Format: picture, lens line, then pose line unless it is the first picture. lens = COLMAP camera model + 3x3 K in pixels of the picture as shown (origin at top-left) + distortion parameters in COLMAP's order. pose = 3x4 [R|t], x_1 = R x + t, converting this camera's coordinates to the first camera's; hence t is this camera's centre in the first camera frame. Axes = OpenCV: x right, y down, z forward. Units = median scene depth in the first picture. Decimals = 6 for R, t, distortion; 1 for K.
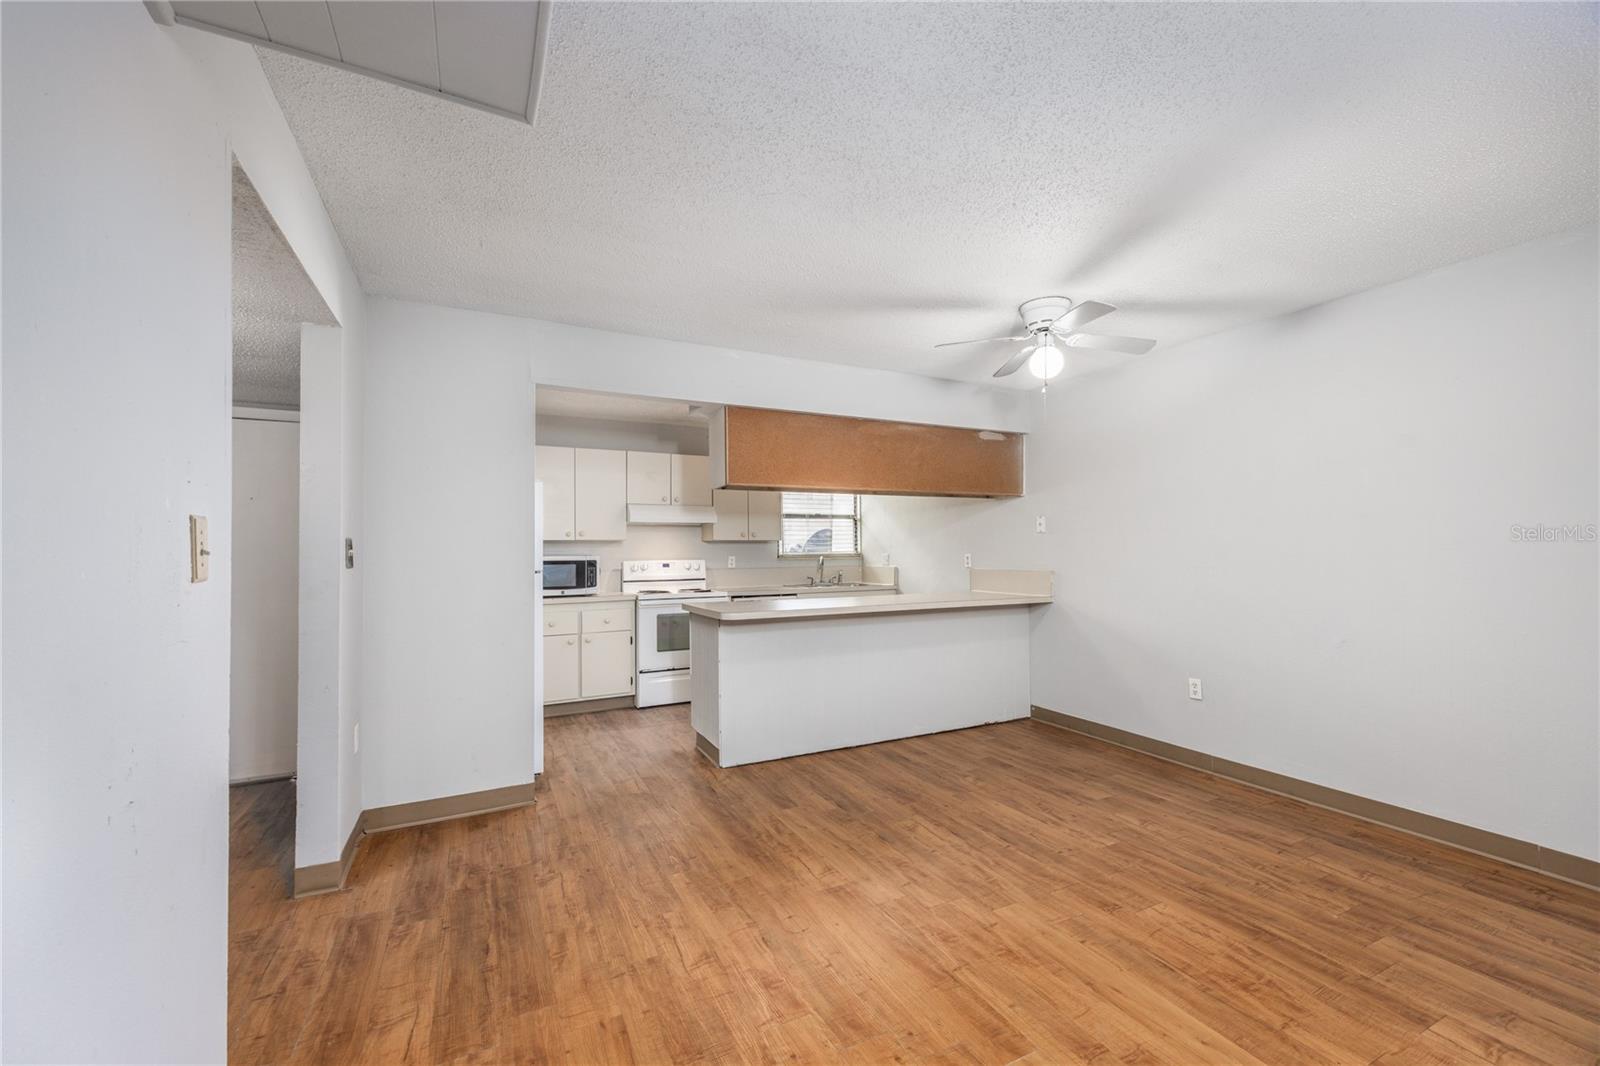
lens RADIAL K [[694.2, 0, 815.6], [0, 694.2, 534.9], [0, 0, 1]] dist [0.009837, -0.002144]
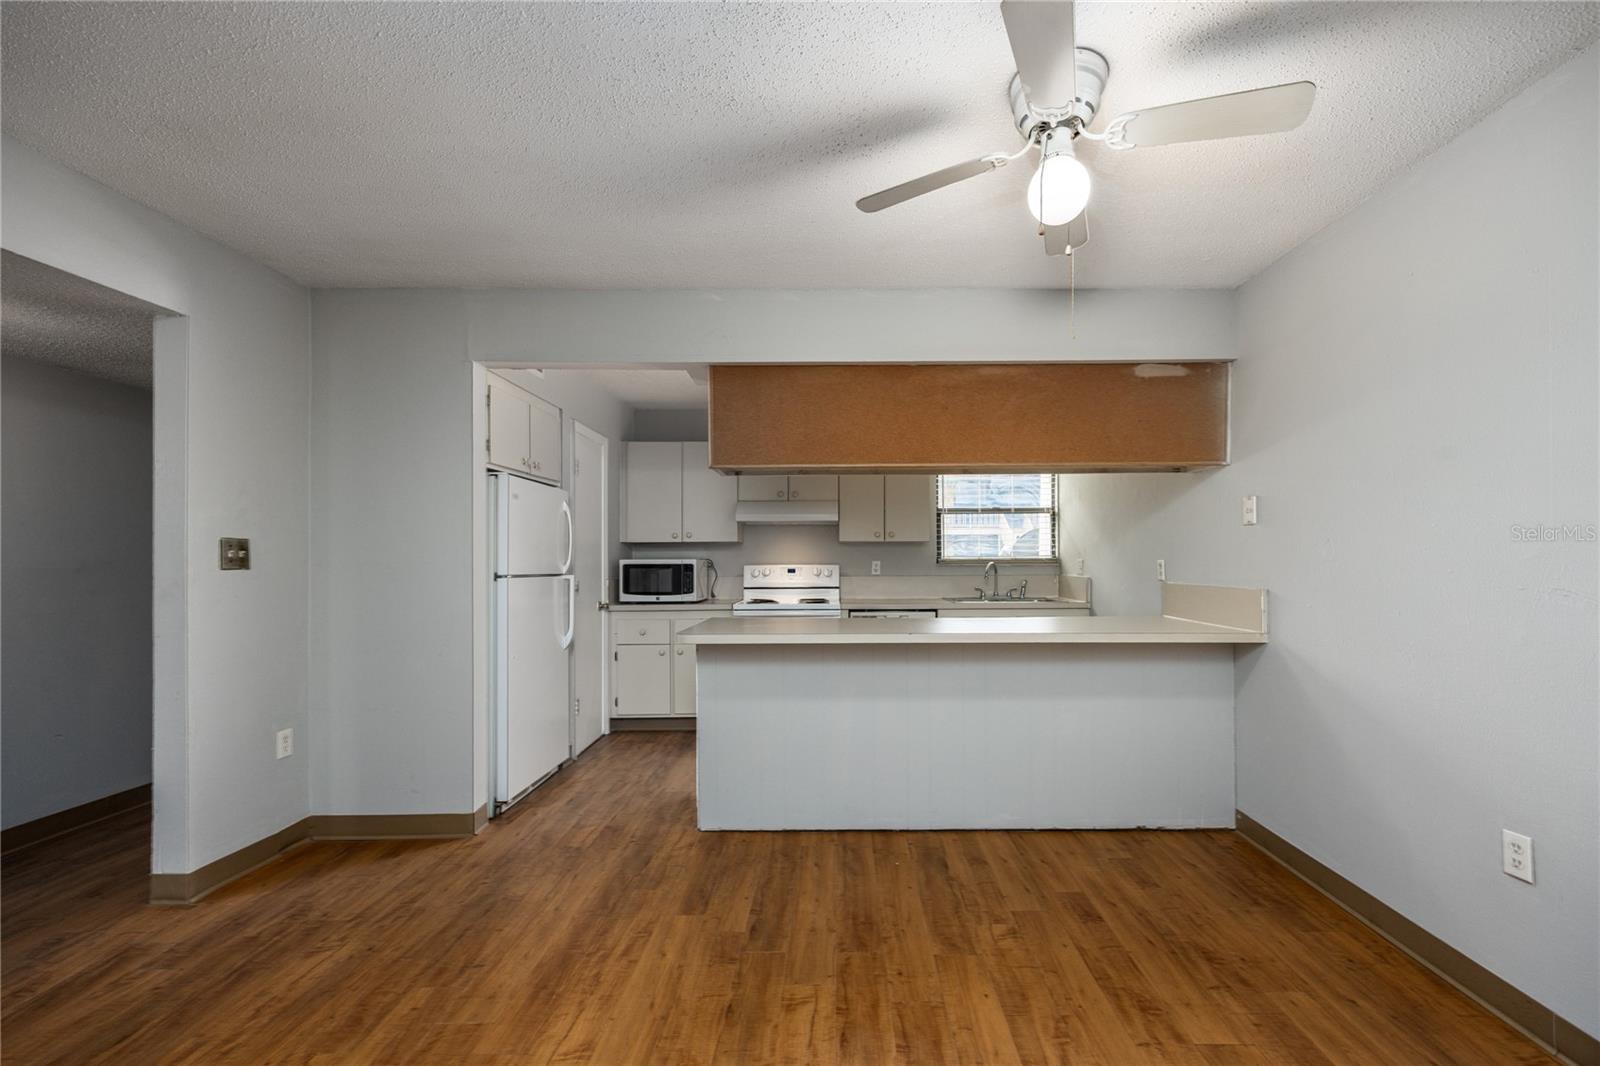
lens RADIAL K [[694.2, 0, 845.9], [0, 694.2, 554.8], [0, 0, 1]] dist [0.009837, -0.002144]
pose [[0.880282, 0.002784, -0.474443, 0.358040], [0.007732, 0.999766, 0.020212, 0.009609], [0.474388, -0.021460, 0.880054, 0.372024]]
